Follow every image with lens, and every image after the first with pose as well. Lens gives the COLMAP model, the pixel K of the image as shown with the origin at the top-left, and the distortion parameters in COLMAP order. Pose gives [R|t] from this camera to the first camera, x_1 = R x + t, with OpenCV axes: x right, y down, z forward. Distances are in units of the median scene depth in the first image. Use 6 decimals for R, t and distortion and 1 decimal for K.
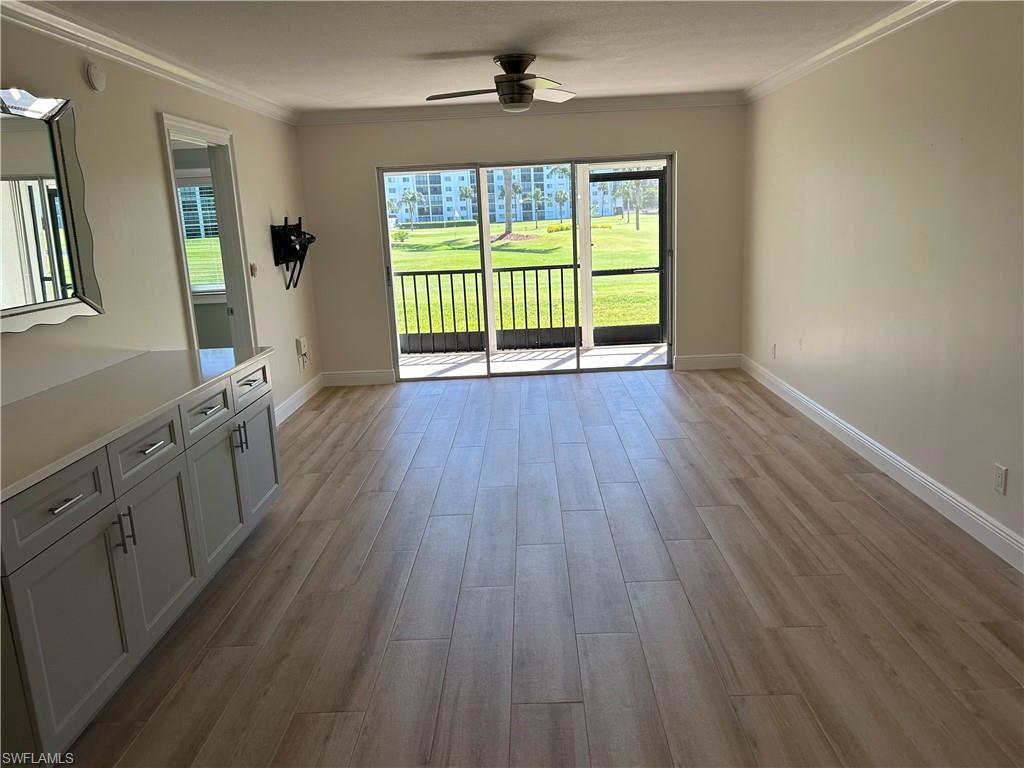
lens RADIAL K [[736.0, 0, 512.0], [0, 736.0, 384.0], [0, 0, 1]] dist [-0.002871, -0.001000]
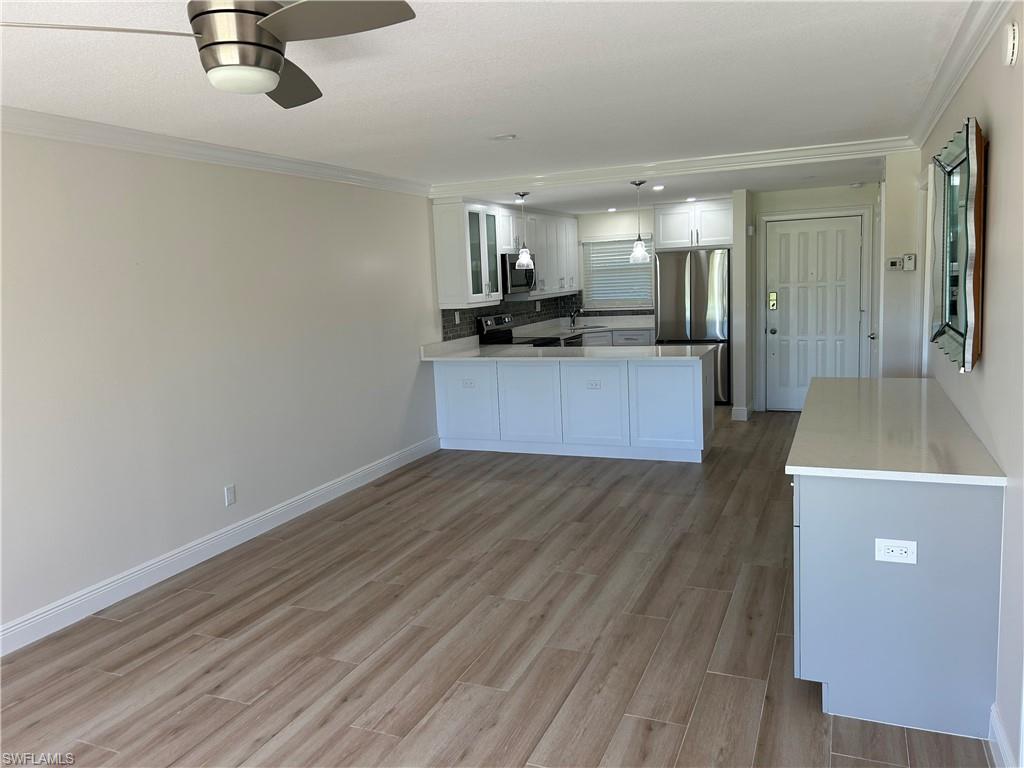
lens RADIAL K [[776.9, 0, 512.0], [0, 776.9, 384.0], [0, 0, 1]] dist [0.043820, -0.000911]
pose [[-0.918994, 0.038199, 0.392417, -0.436475], [0.177443, 0.928872, 0.325131, -0.449229], [-0.352086, 0.368425, -0.860406, 1.920416]]
